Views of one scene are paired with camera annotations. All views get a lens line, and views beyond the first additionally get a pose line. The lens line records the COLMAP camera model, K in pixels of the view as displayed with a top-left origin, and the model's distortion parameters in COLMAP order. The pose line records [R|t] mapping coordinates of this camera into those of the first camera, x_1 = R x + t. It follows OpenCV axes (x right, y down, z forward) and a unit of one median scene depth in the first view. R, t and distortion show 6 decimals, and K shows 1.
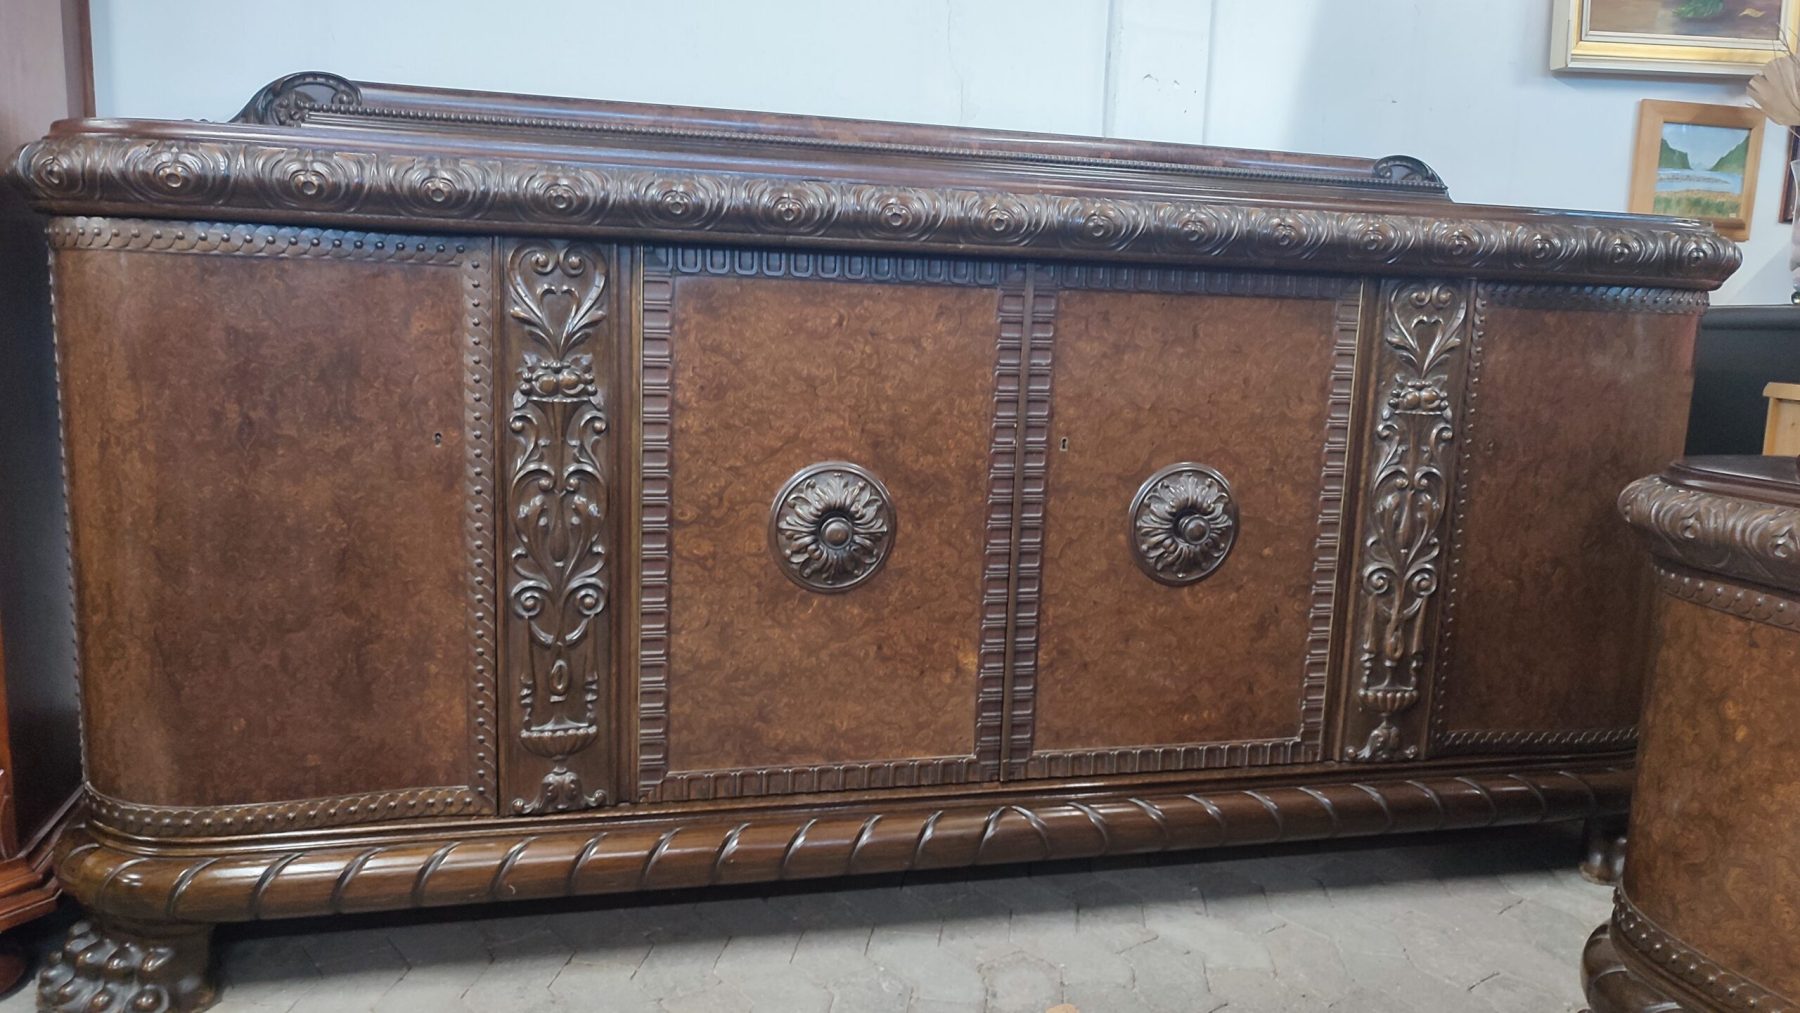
lens RADIAL K [[1309.6, 0, 897.5], [0, 1309.6, 504.7], [0, 0, 1]] dist [0.030656, -0.025429]
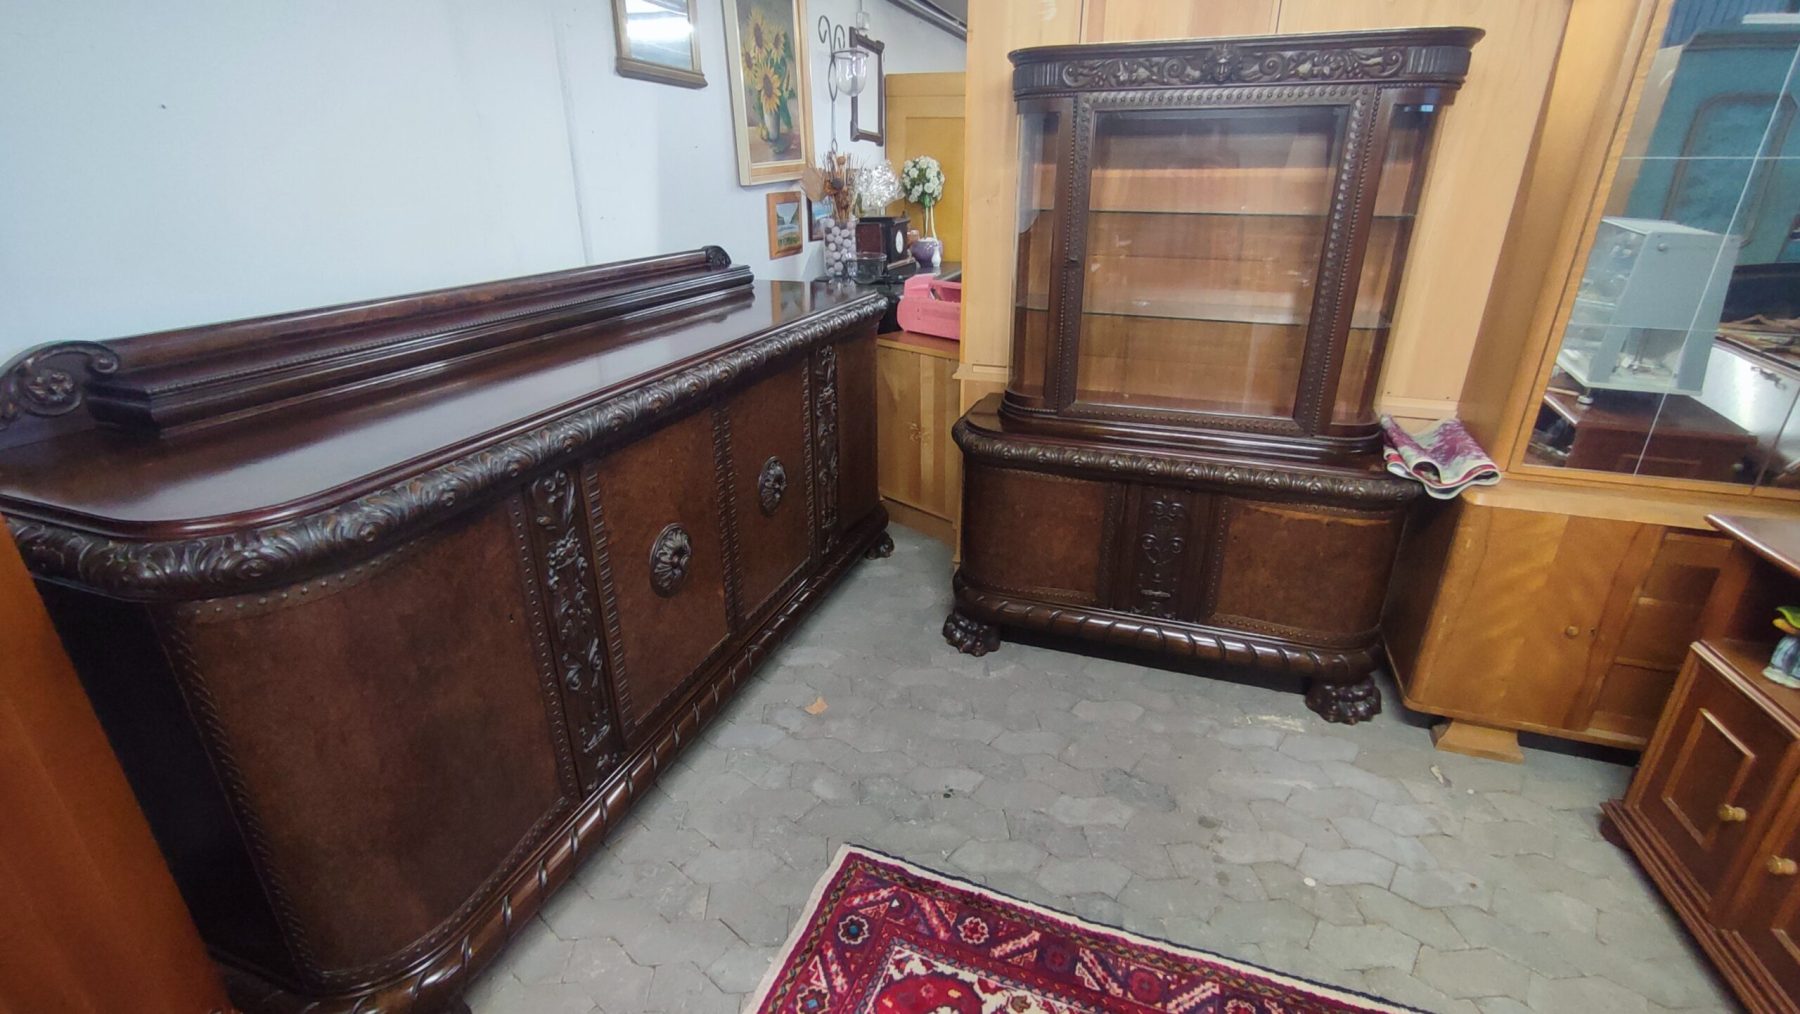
lens RADIAL K [[813.8, 0, 903.3], [0, 813.8, 504.2], [0, 0, 1]] dist [-0.062334, 0.055183]
pose [[0.559682, -0.348764, 0.751745, -0.663132], [0.140974, 0.933976, 0.328351, -0.364770], [-0.816629, -0.077796, 0.571896, 0.108246]]
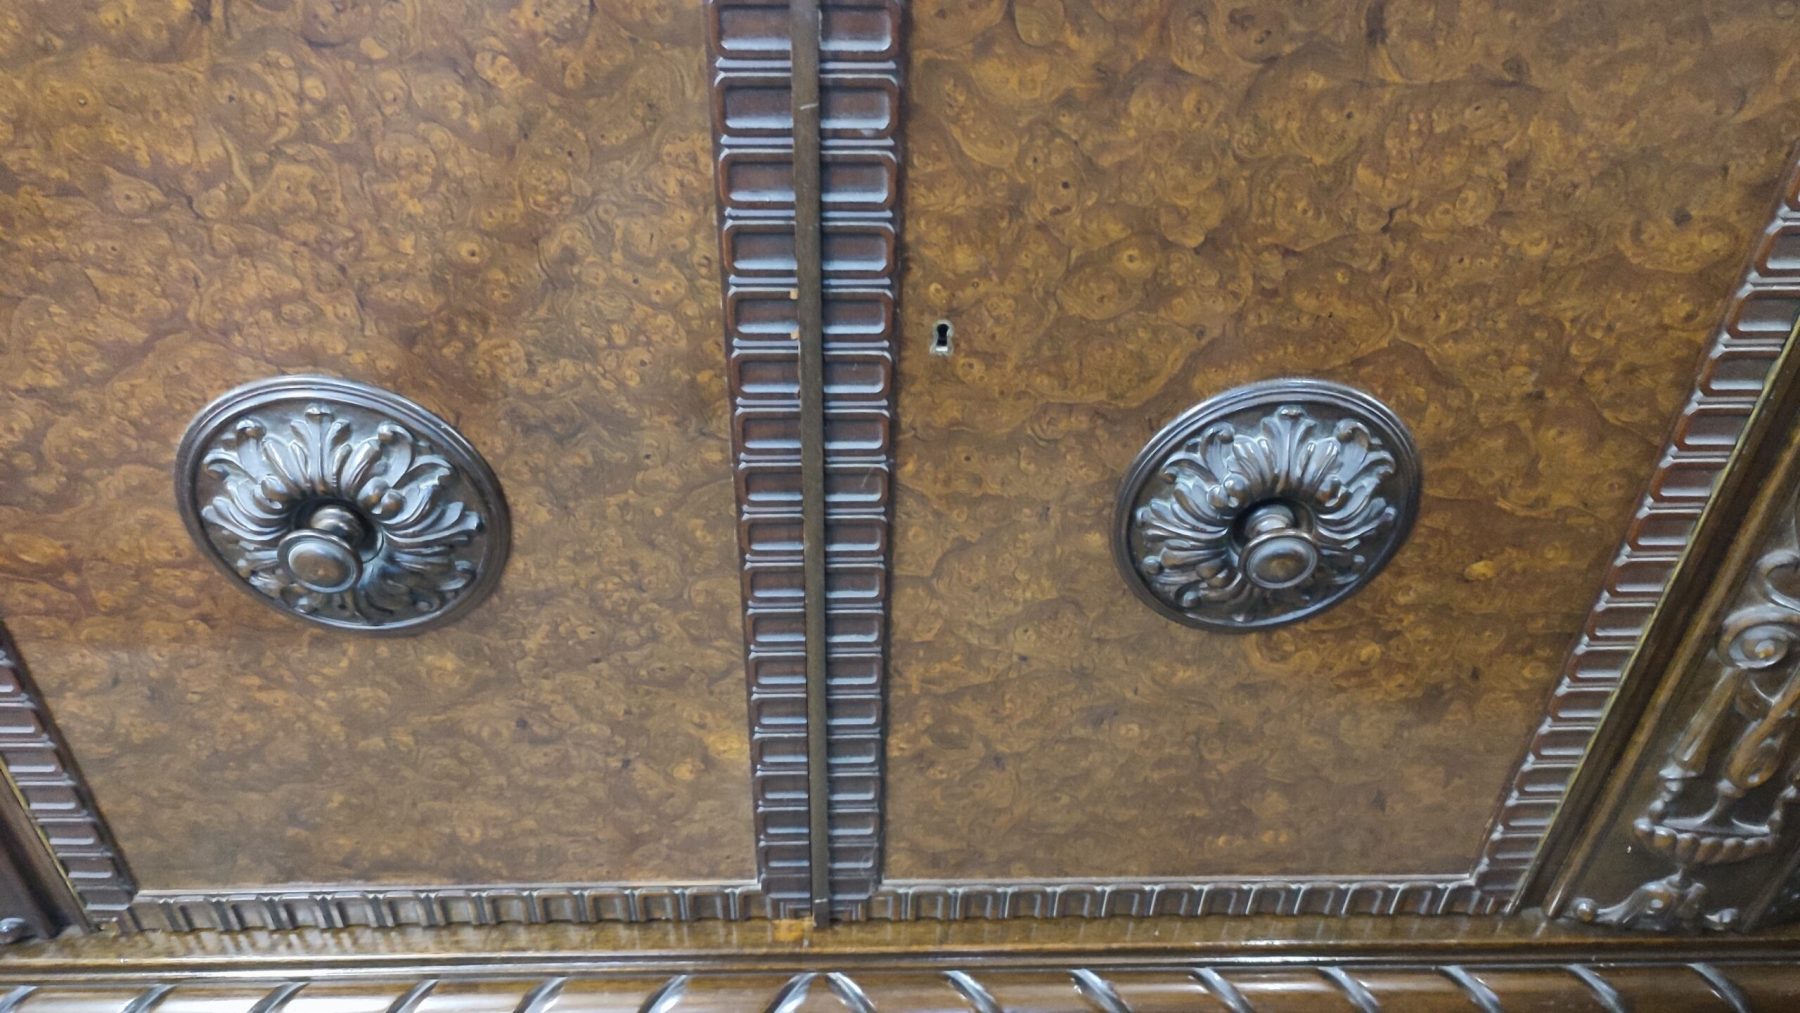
lens RADIAL K [[1312.6, 0, 906.1], [0, 1312.6, 499.1], [0, 0, 1]] dist [0.033395, -0.035606]
pose [[0.976056, 0.122075, -0.180035, 0.191985], [-0.024220, 0.883518, 0.467771, -0.180516], [0.216167, -0.452210, 0.865320, 0.664106]]
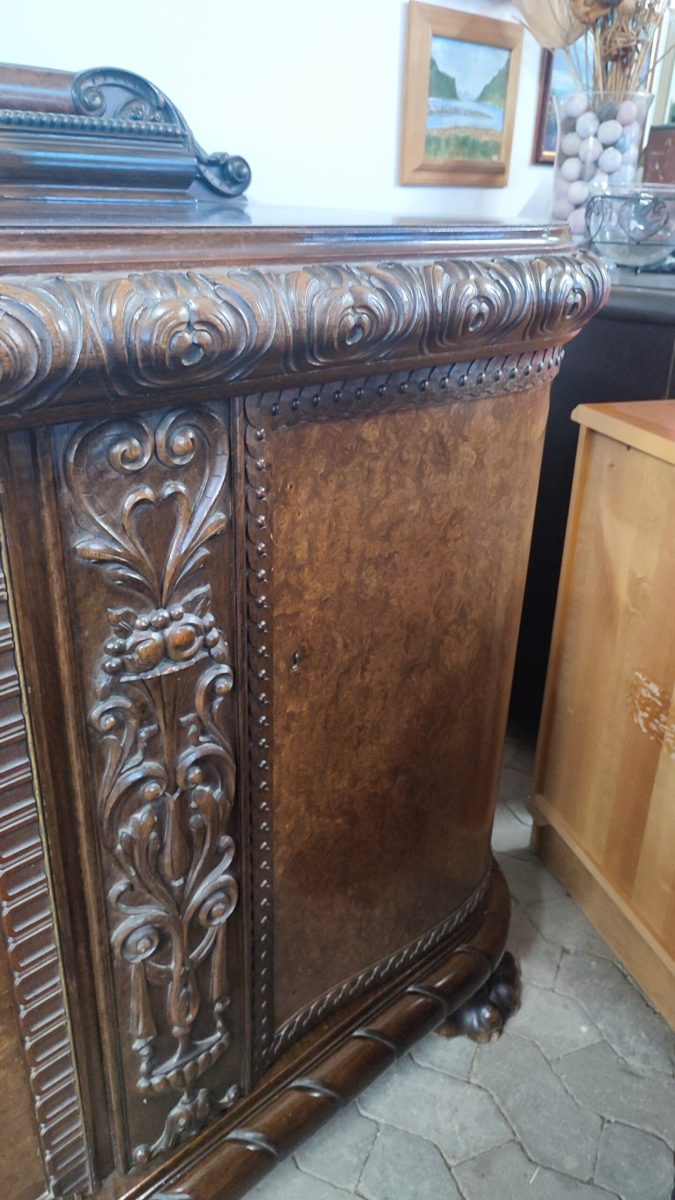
lens RADIAL K [[873.0, 0, 339.4], [0, 873.0, 597.4], [0, 0, 1]] dist [0.030656, -0.025429]
pose [[0.876322, -0.213513, 0.431824, 0.337171], [0.073593, 0.945225, 0.318017, -0.211795], [-0.476071, -0.246906, 0.844034, 0.739017]]
